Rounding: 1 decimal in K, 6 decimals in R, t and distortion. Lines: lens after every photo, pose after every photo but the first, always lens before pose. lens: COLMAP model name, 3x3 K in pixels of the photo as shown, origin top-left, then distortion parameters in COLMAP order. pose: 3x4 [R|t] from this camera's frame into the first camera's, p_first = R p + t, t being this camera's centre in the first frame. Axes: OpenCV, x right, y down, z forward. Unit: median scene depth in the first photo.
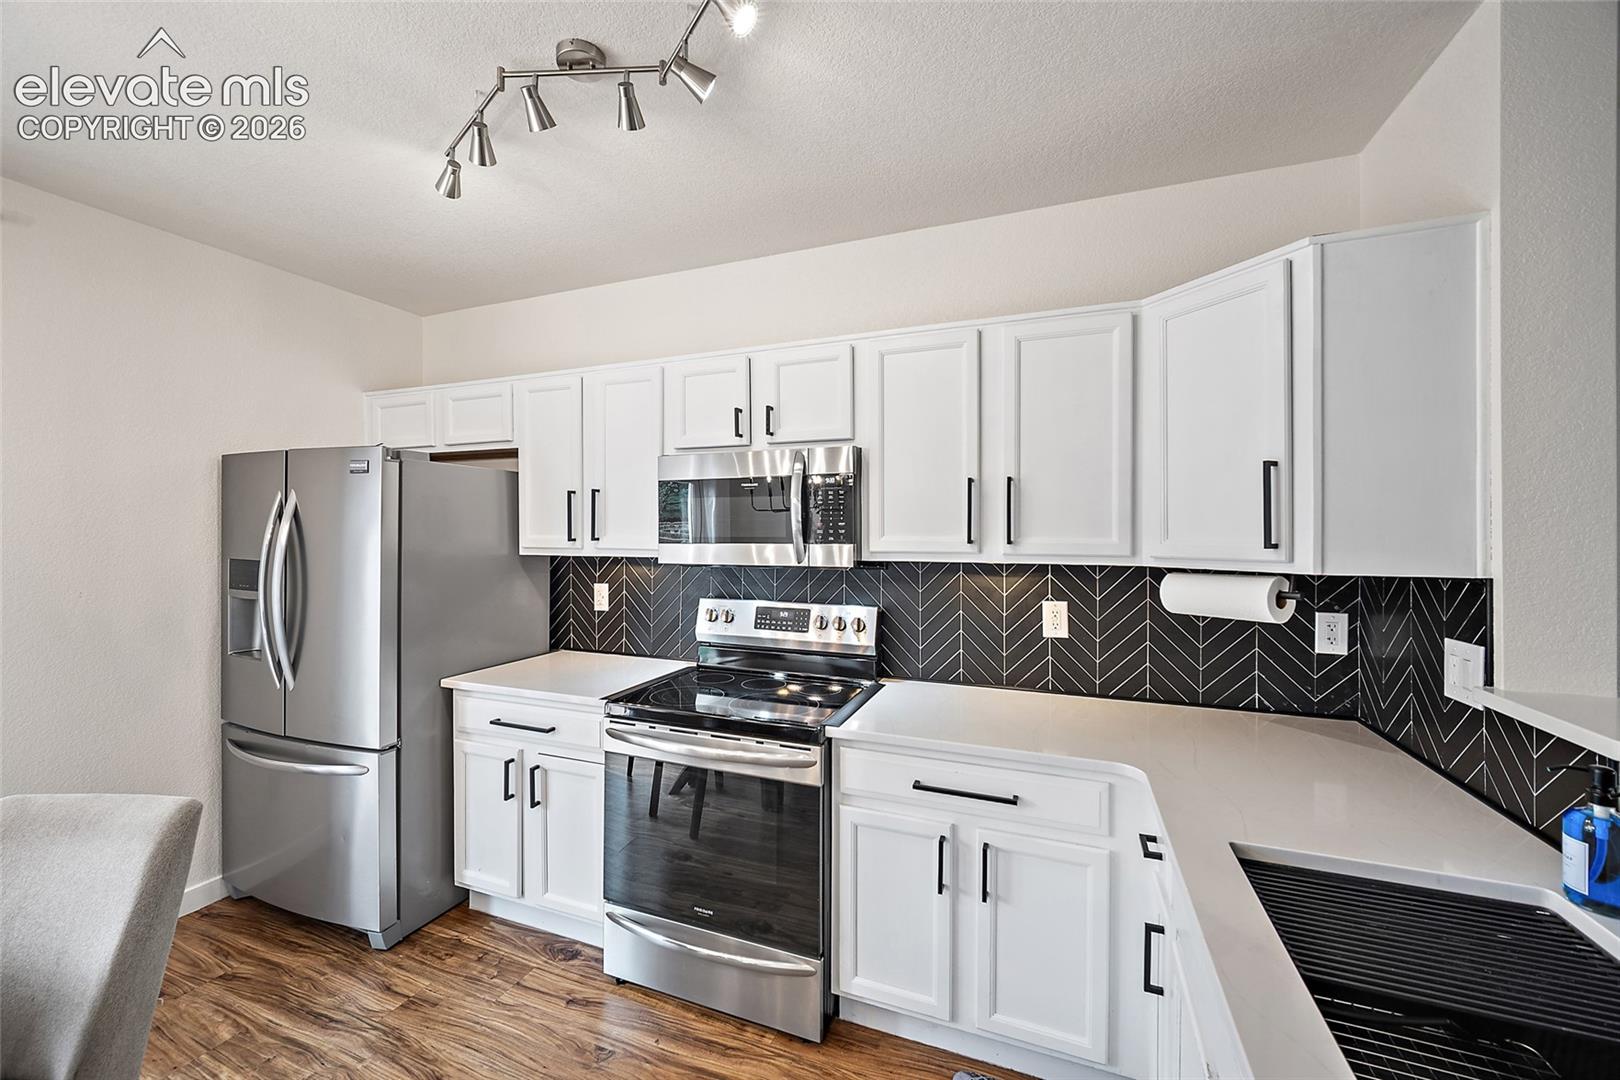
lens RADIAL K [[640.1, 0, 808.6], [0, 640.1, 532.7], [0, 0, 1]] dist [-0.000965, -0.000979]
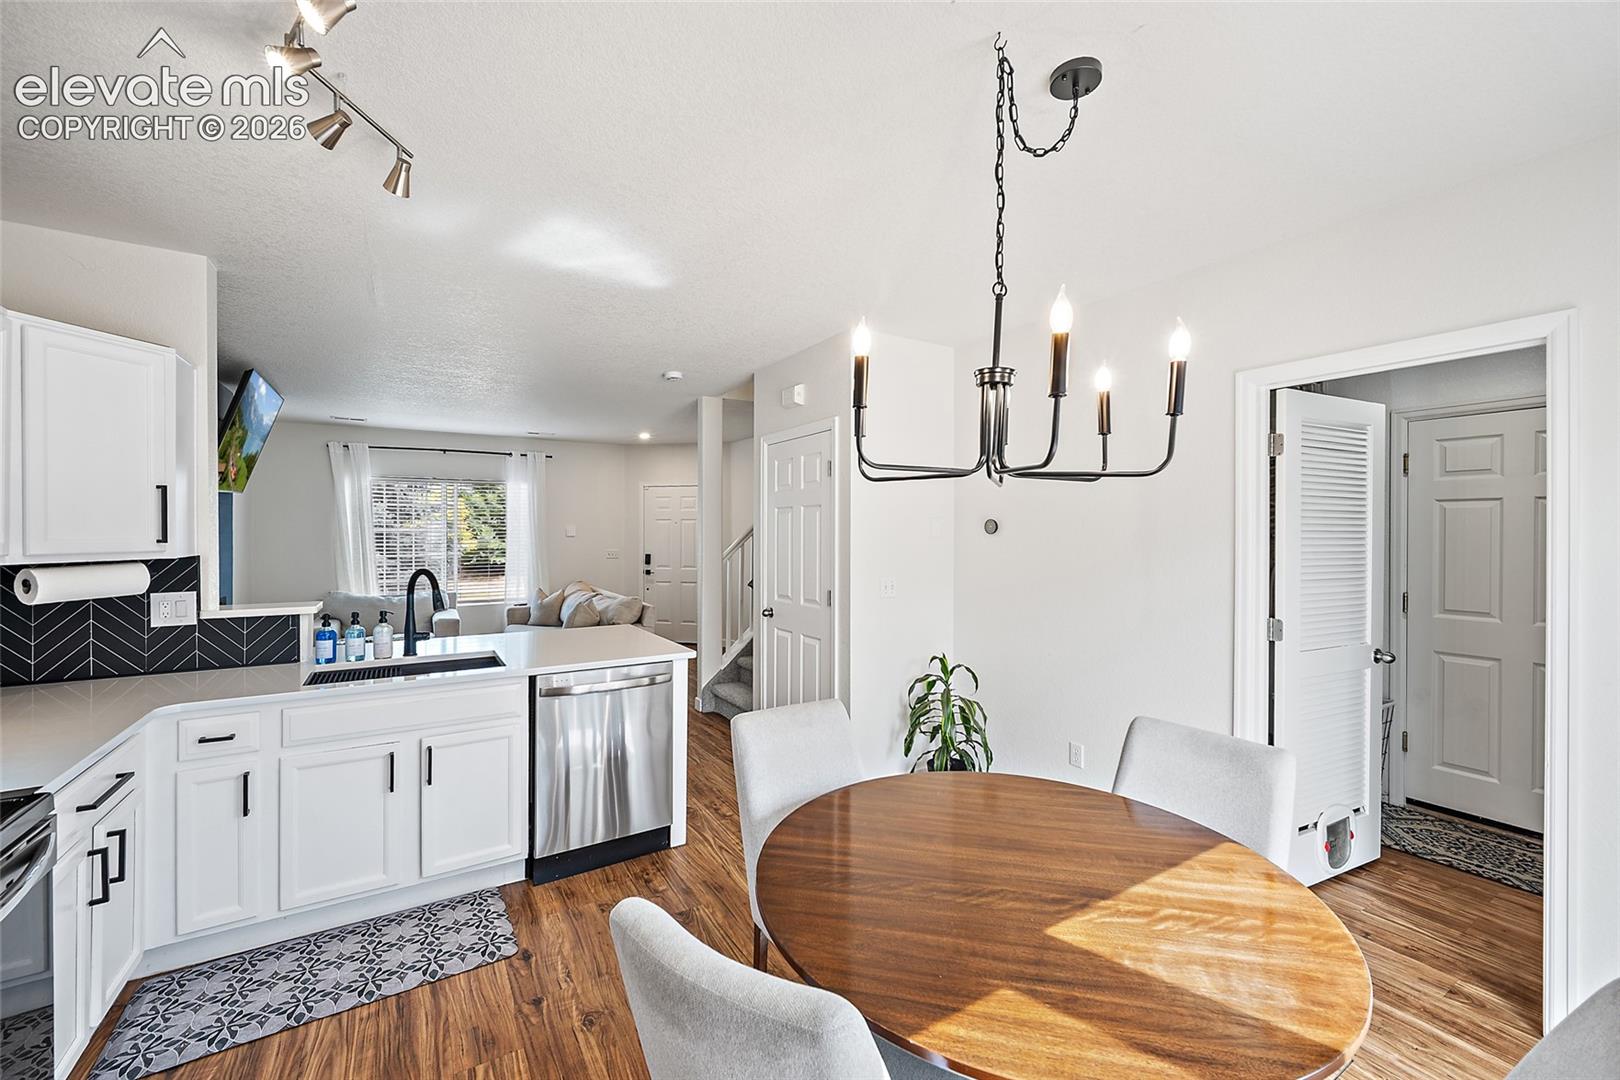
lens RADIAL K [[640.1, 0, 799.1], [0, 640.1, 528.9], [0, 0, 1]] dist [-0.000965, -0.000979]
pose [[-0.804481, 0.000859, 0.593978, -0.942857], [-0.000517, 0.999998, -0.002147, -0.004377], [-0.593978, -0.002034, -0.804479, 0.884322]]
